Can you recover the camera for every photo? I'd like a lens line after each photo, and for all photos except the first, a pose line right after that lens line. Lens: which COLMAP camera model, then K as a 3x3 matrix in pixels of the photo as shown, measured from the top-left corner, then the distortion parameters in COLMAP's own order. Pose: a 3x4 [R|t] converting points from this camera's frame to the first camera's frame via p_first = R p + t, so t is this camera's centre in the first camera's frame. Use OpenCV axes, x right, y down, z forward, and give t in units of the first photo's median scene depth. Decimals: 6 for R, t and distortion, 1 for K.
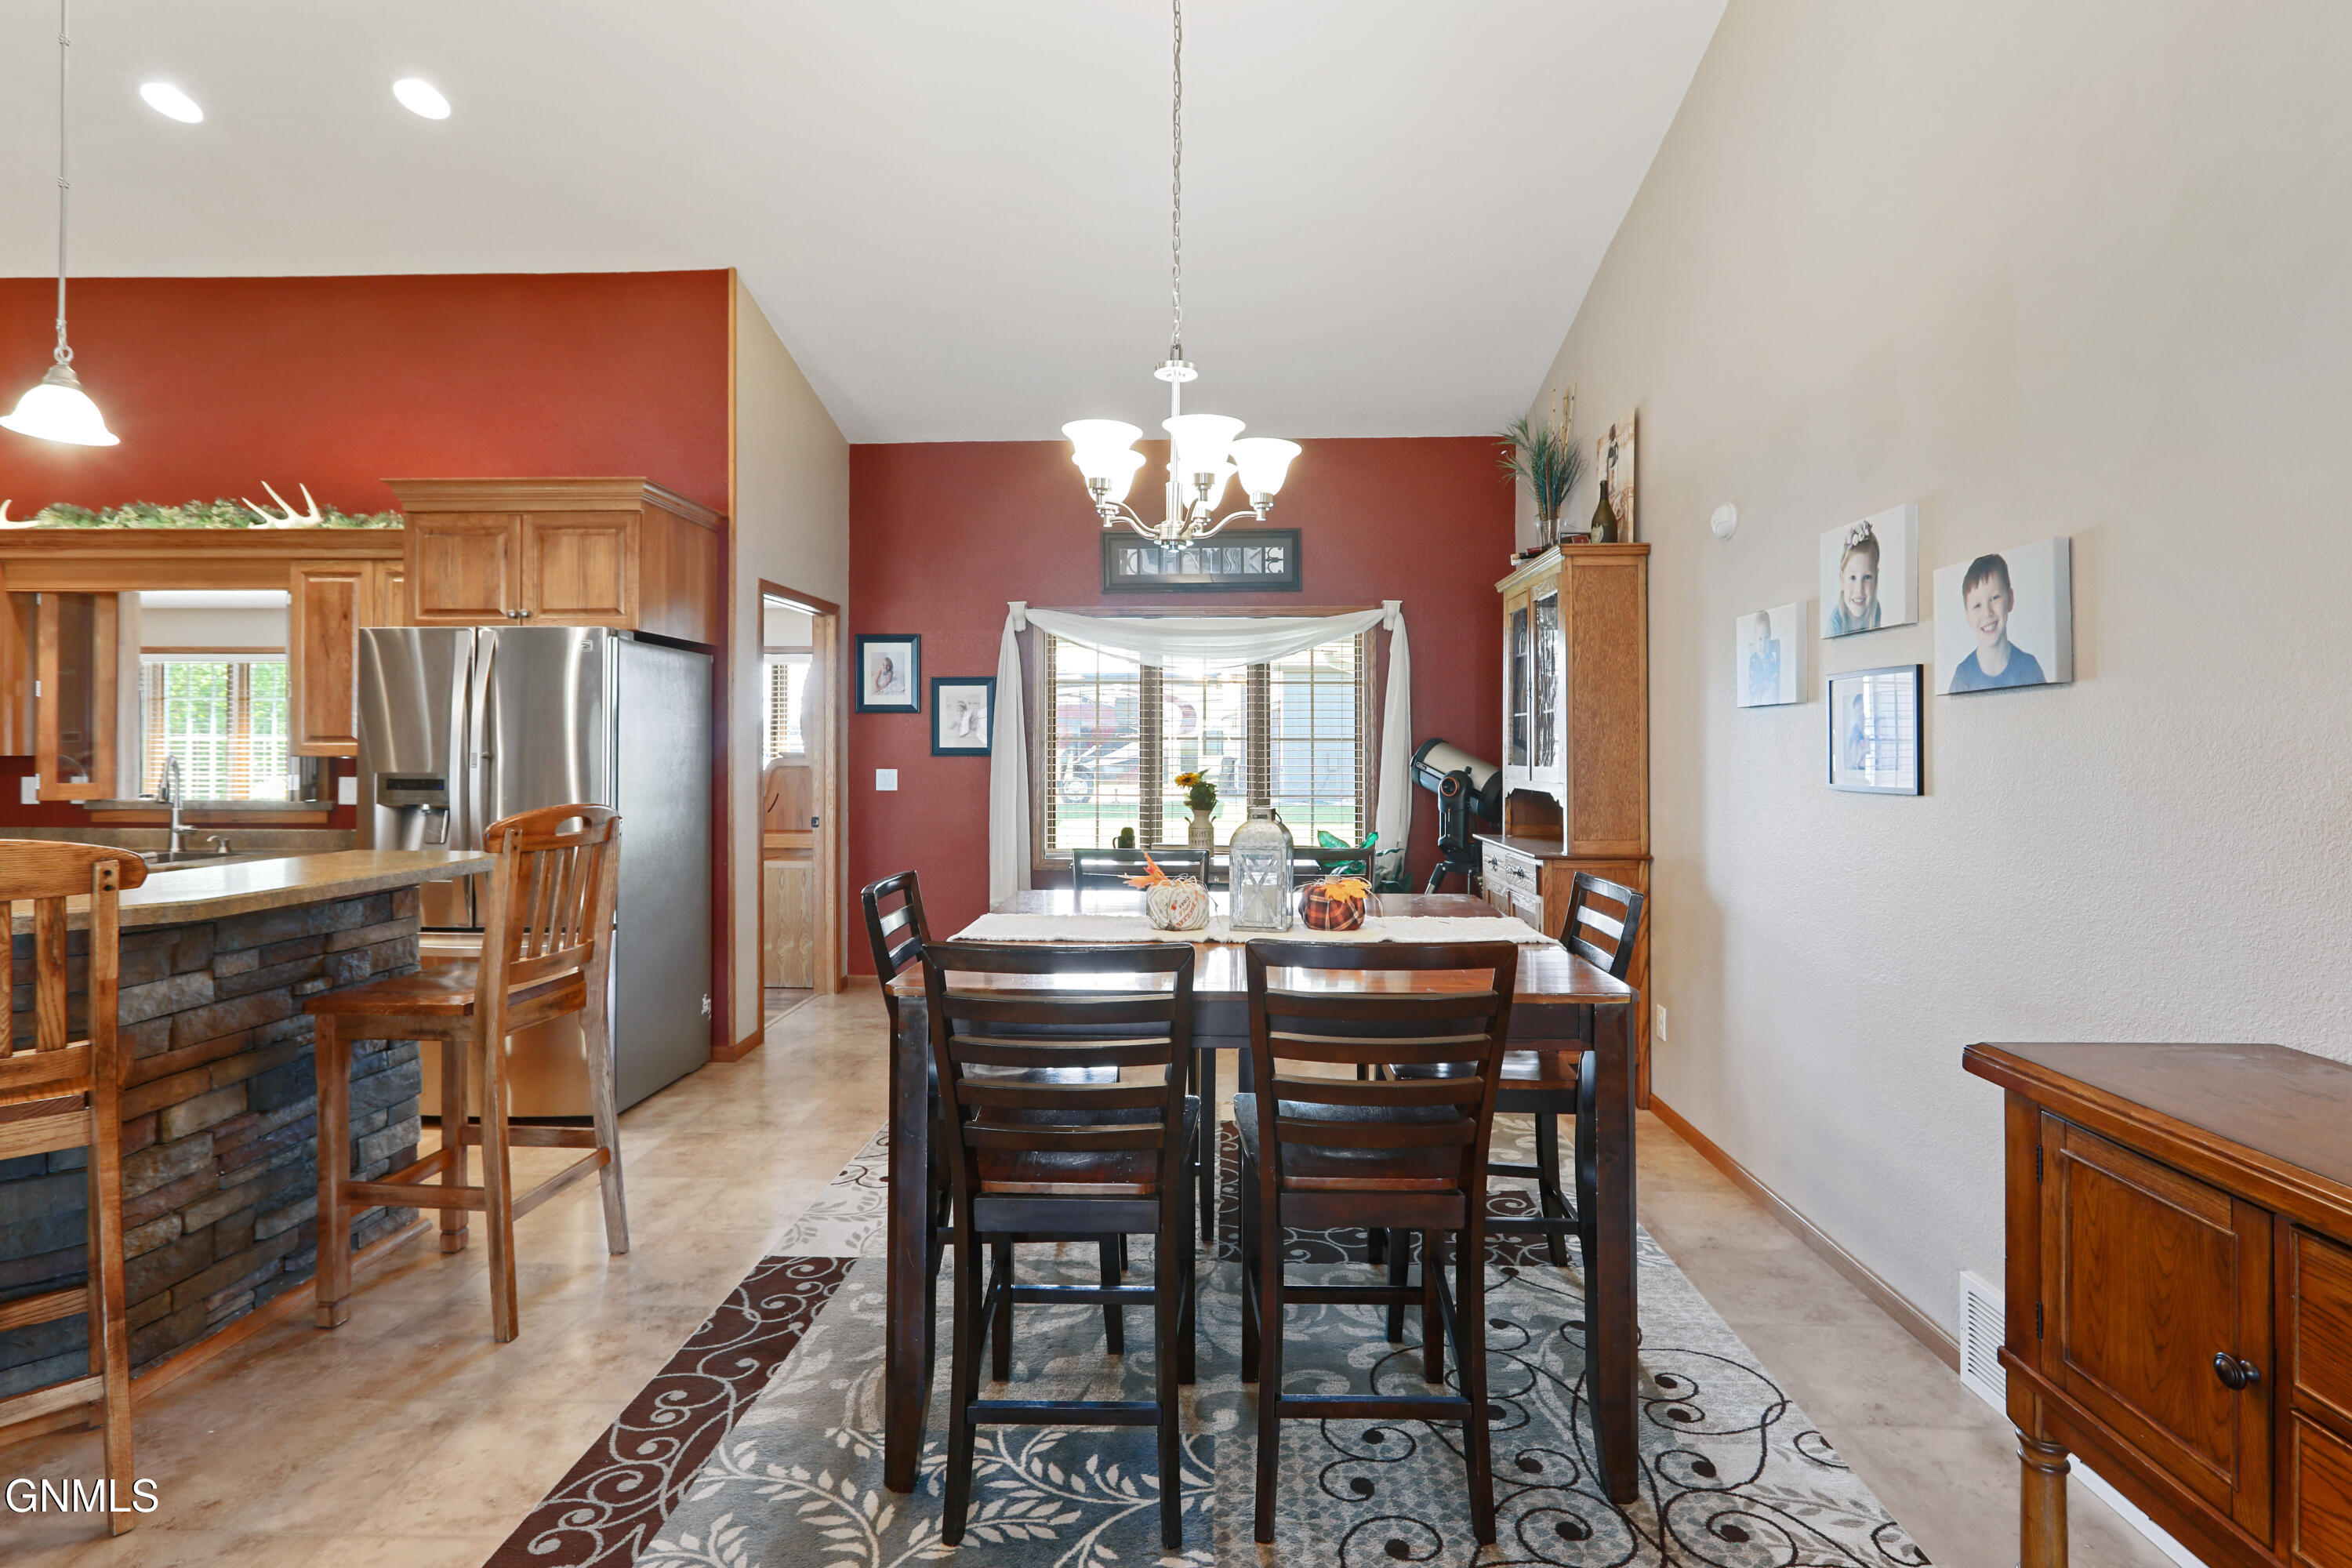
lens RADIAL K [[1106.0, 0, 1187.2], [0, 1106.0, 748.0], [0, 0, 1]] dist [-0.002276, -0.000226]
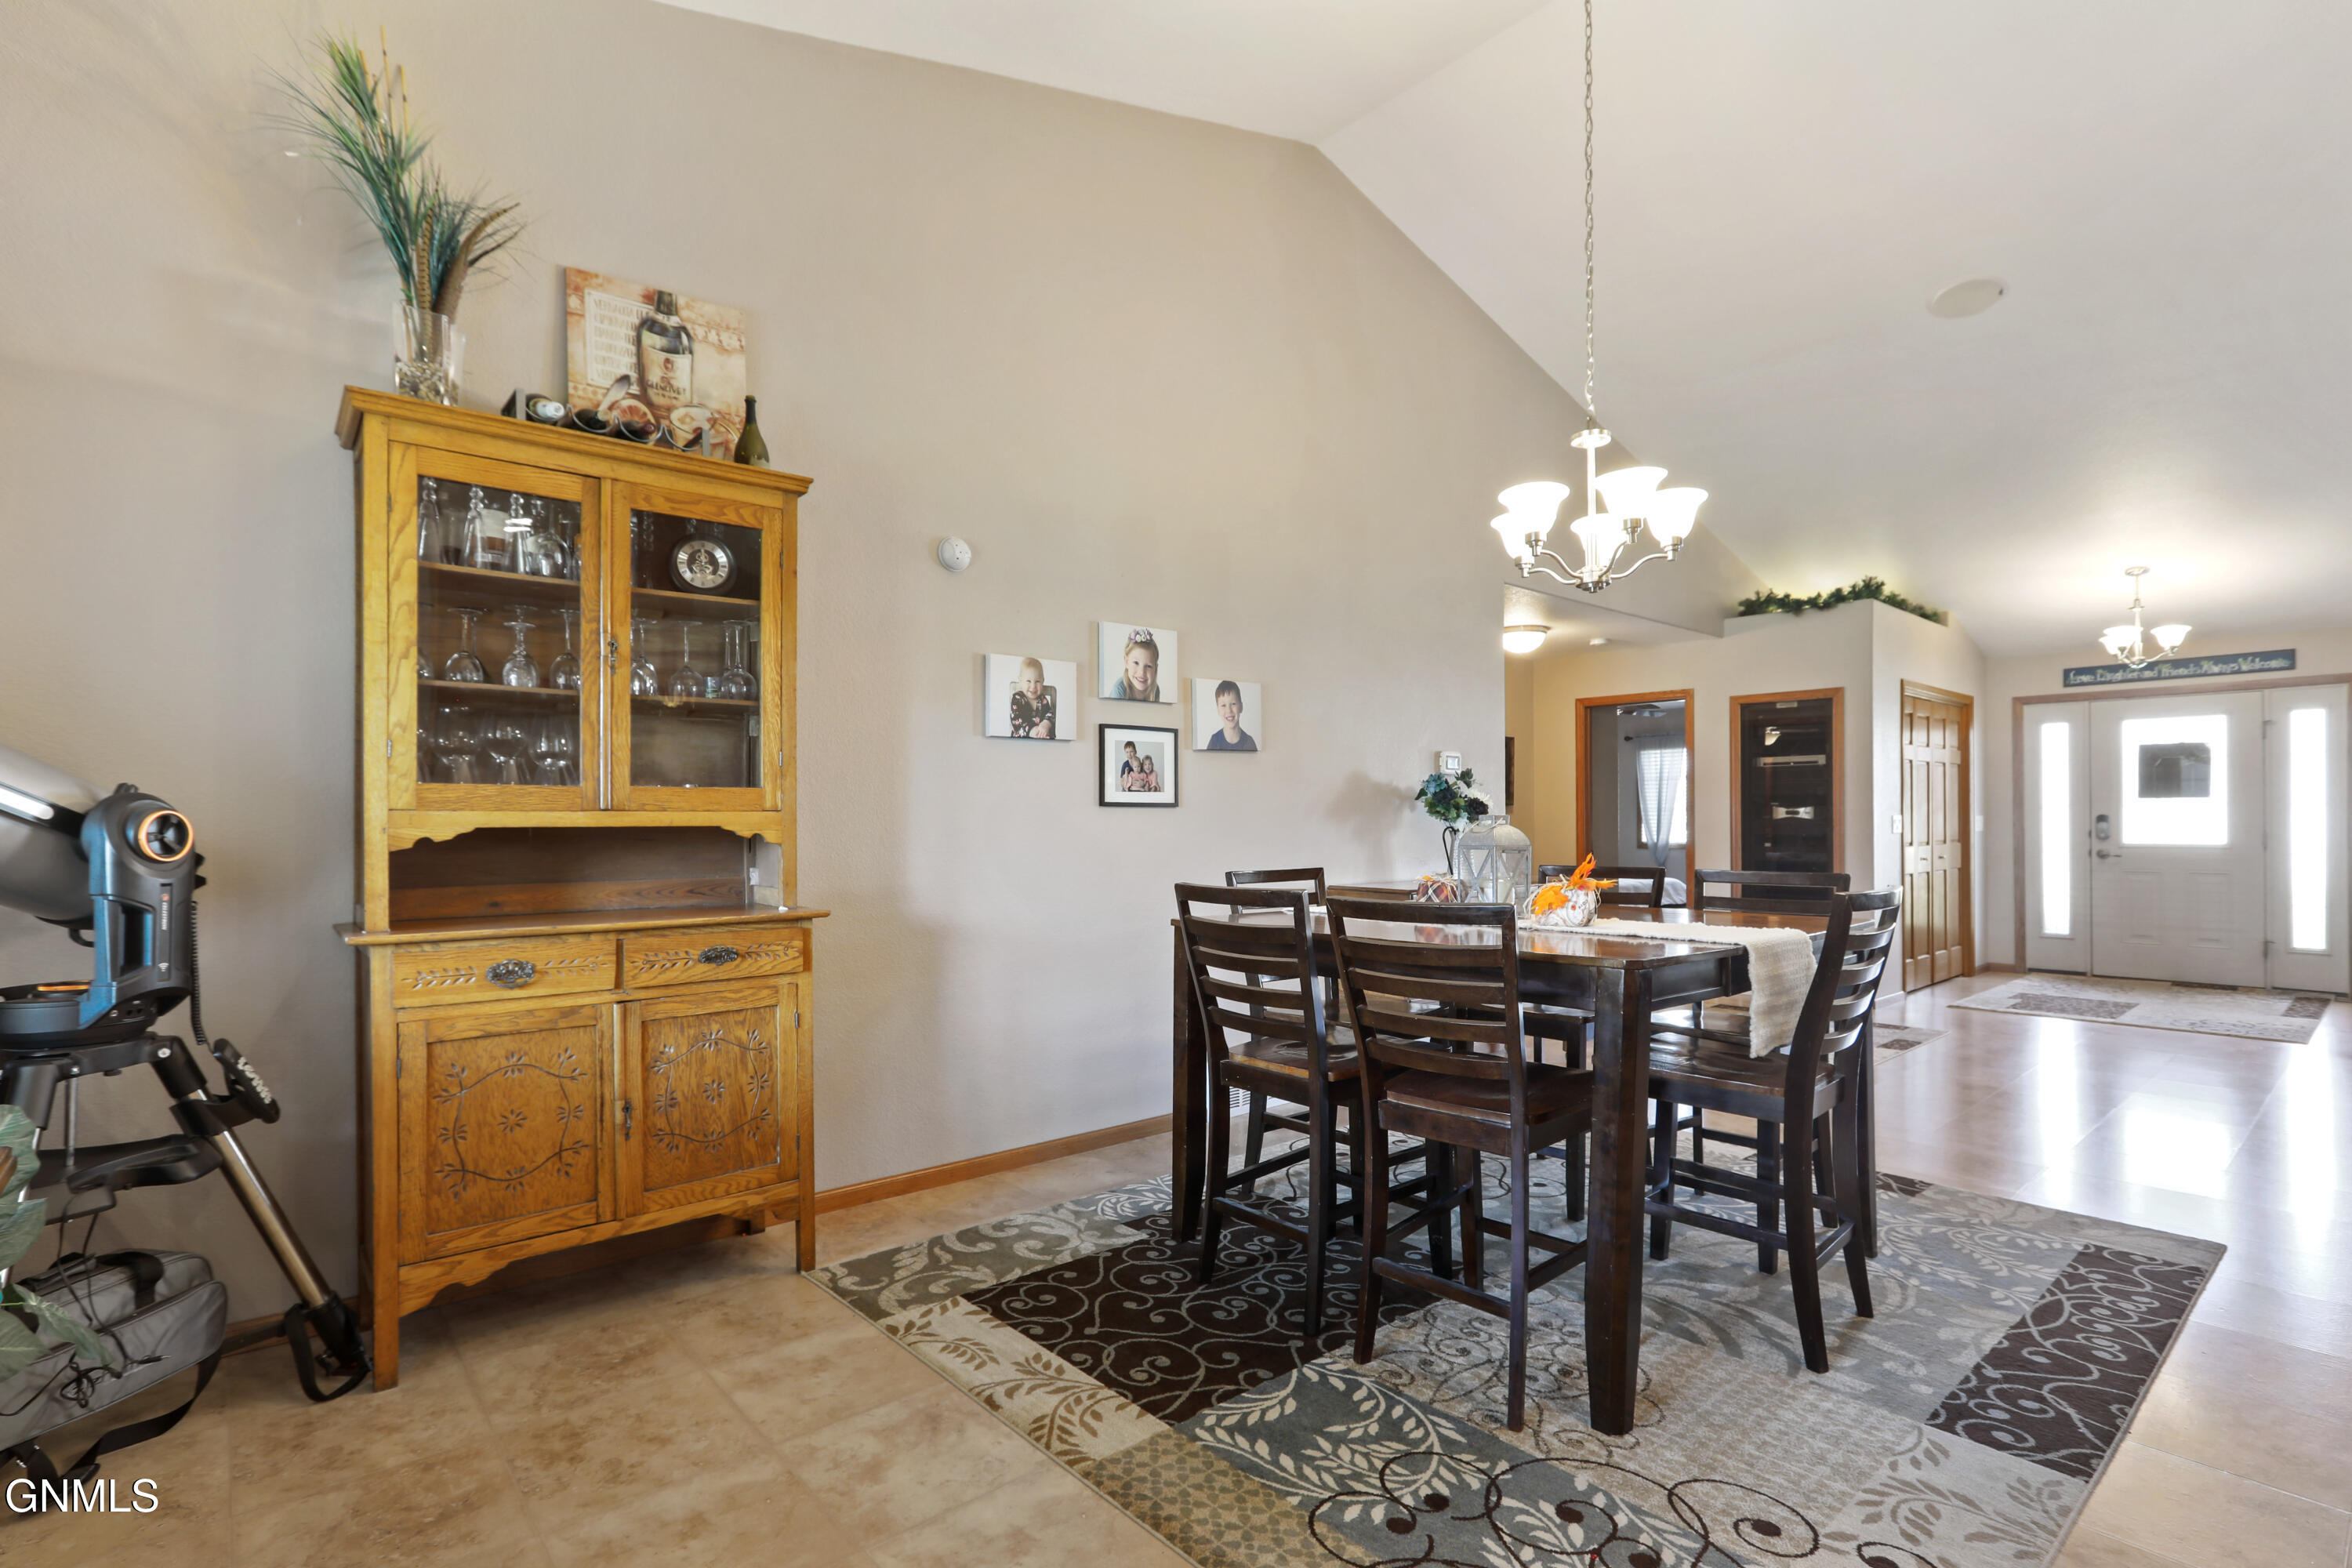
lens RADIAL K [[1114.7, 0, 1180.7], [0, 1114.7, 815.7], [0, 0, 1]] dist [0.015157, 0.000544]
pose [[-0.684360, 0.000862, 0.729144, -0.575394], [-0.002693, 0.999989, -0.003710, 0.061543], [-0.729139, -0.004502, -0.684350, 2.132910]]
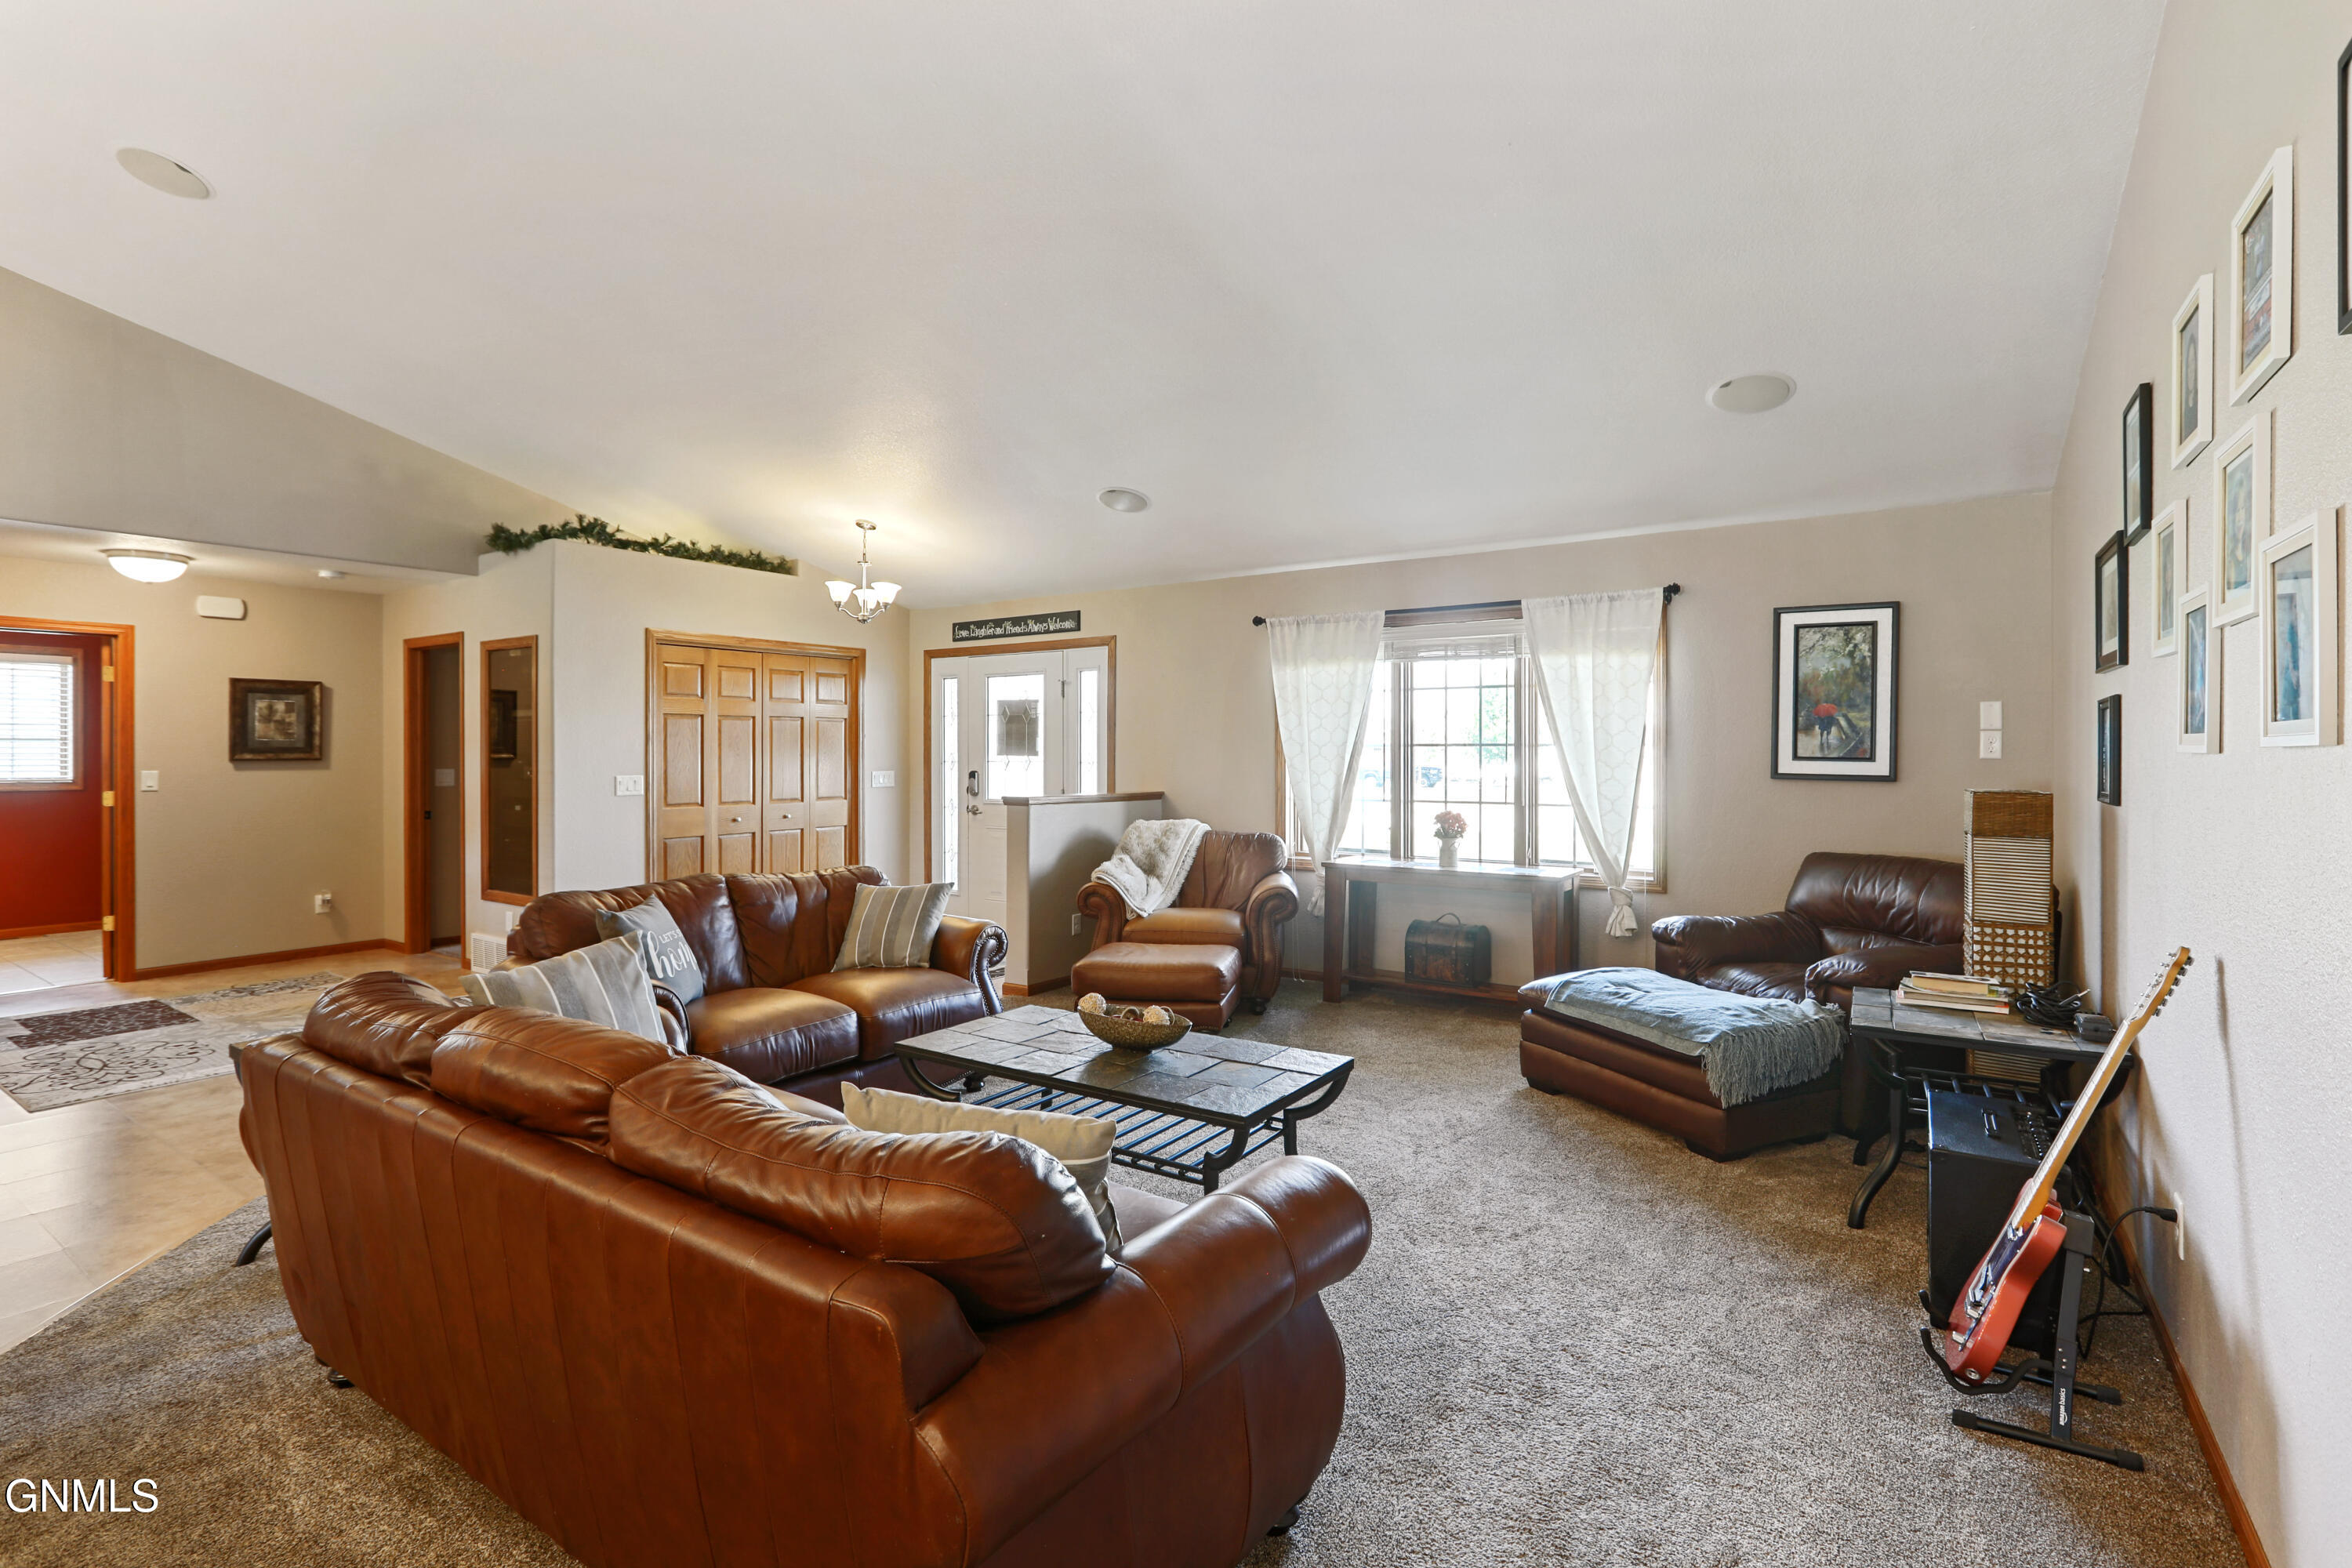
lens RADIAL K [[1106.0, 0, 1187.2], [0, 1106.0, 748.0], [0, 0, 1]] dist [-0.002276, -0.000226]
pose [[-0.851458, -0.000308, 0.524423, -2.170151], [-0.002781, 0.999988, -0.003927, -0.012602], [-0.524415, -0.004802, -0.851449, 0.410231]]
